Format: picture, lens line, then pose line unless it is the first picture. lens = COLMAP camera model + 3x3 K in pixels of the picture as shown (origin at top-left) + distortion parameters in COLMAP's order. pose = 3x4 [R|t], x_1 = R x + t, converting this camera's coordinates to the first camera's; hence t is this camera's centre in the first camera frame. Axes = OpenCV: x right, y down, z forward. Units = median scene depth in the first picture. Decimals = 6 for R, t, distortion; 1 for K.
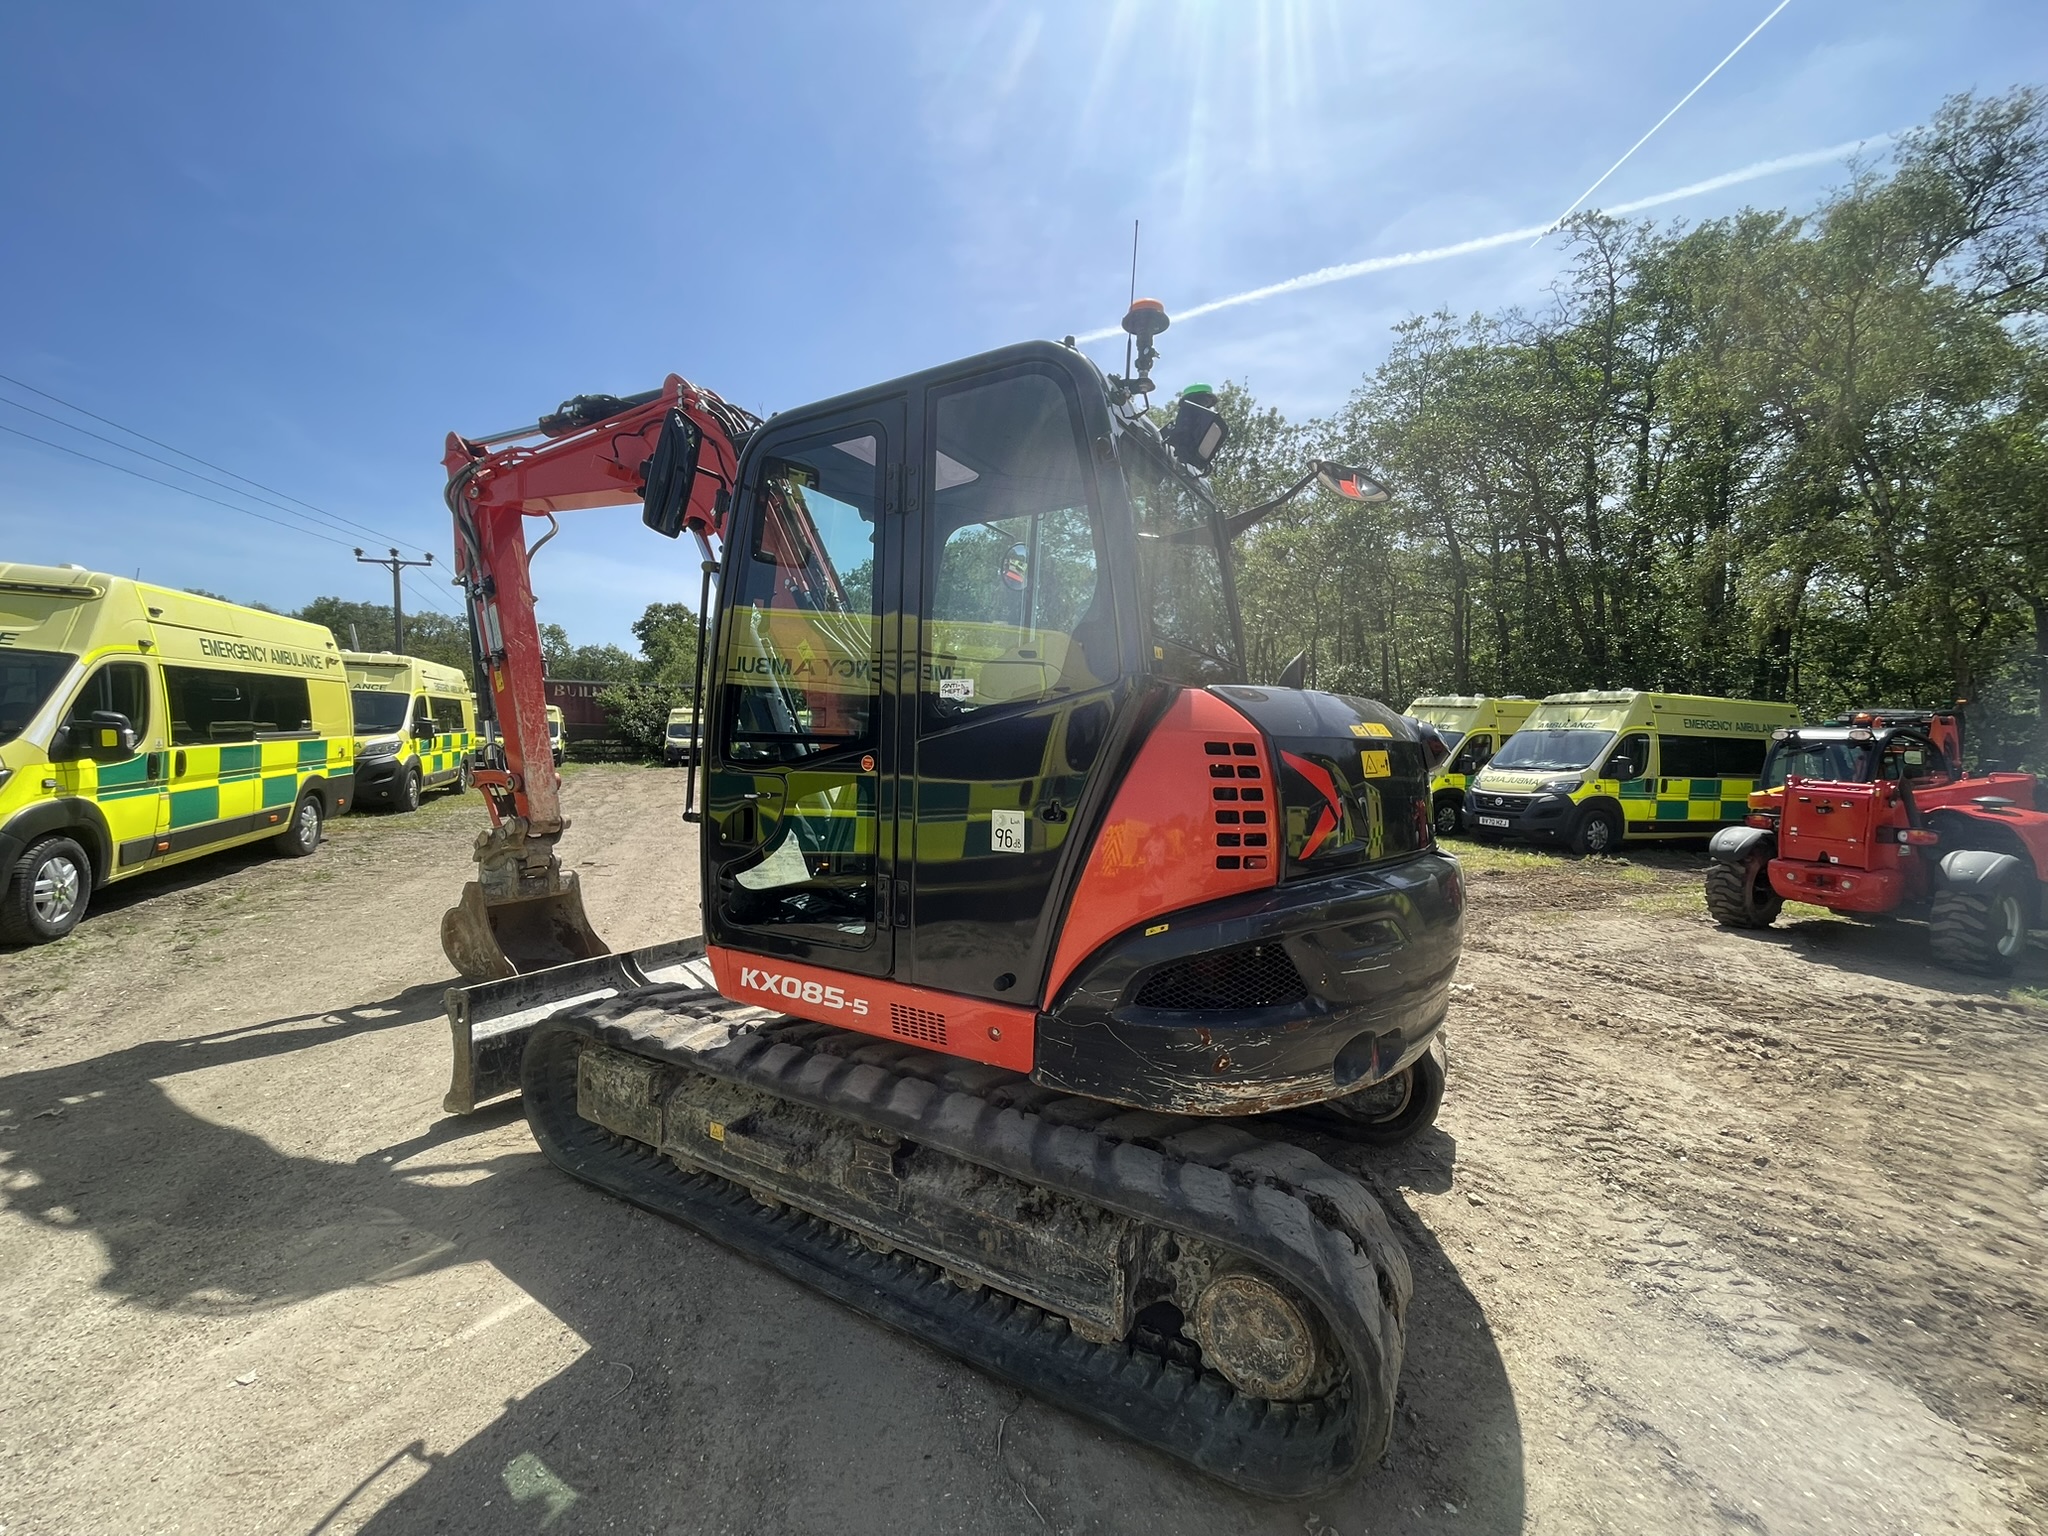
lens RADIAL K [[825.6, 0, 1019.6], [0, 825.6, 770.5], [0, 0, 1]] dist [-0.003443, 0.000360]
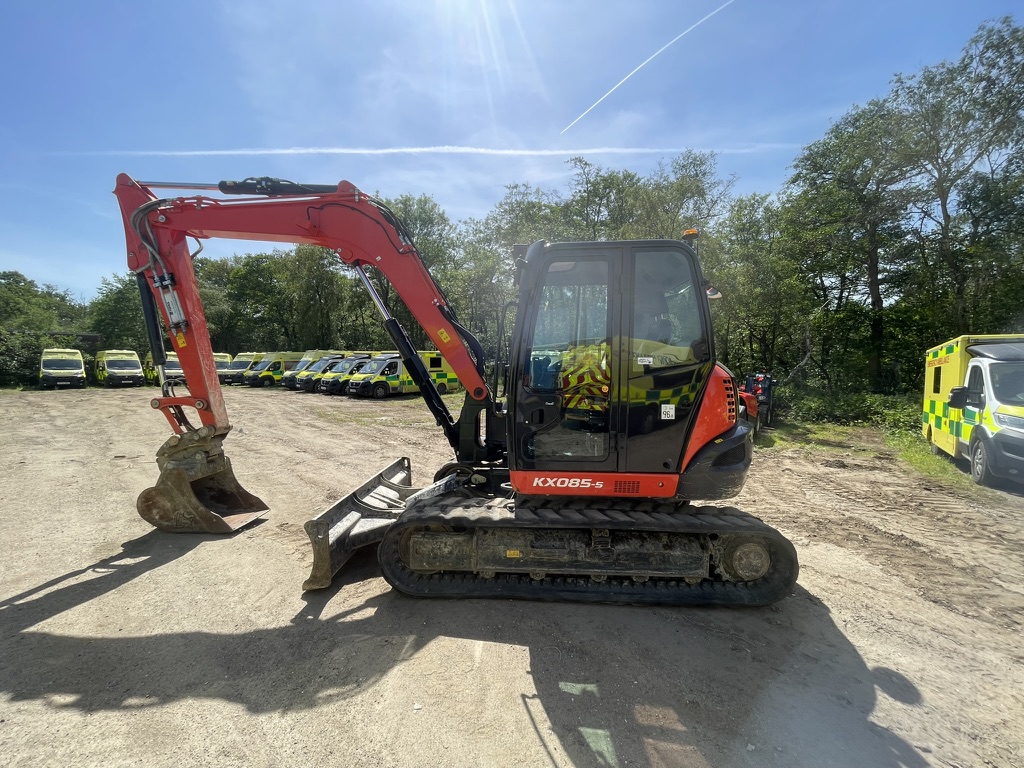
lens RADIAL K [[412.8, 0, 510.1], [0, 412.8, 385.4], [0, 0, 1]] dist [-0.003443, 0.000360]
pose [[0.880058, -0.023547, 0.474282, -0.529032], [0.021499, 0.999721, 0.009741, -0.019279], [-0.474379, 0.001624, 0.880319, 0.006066]]
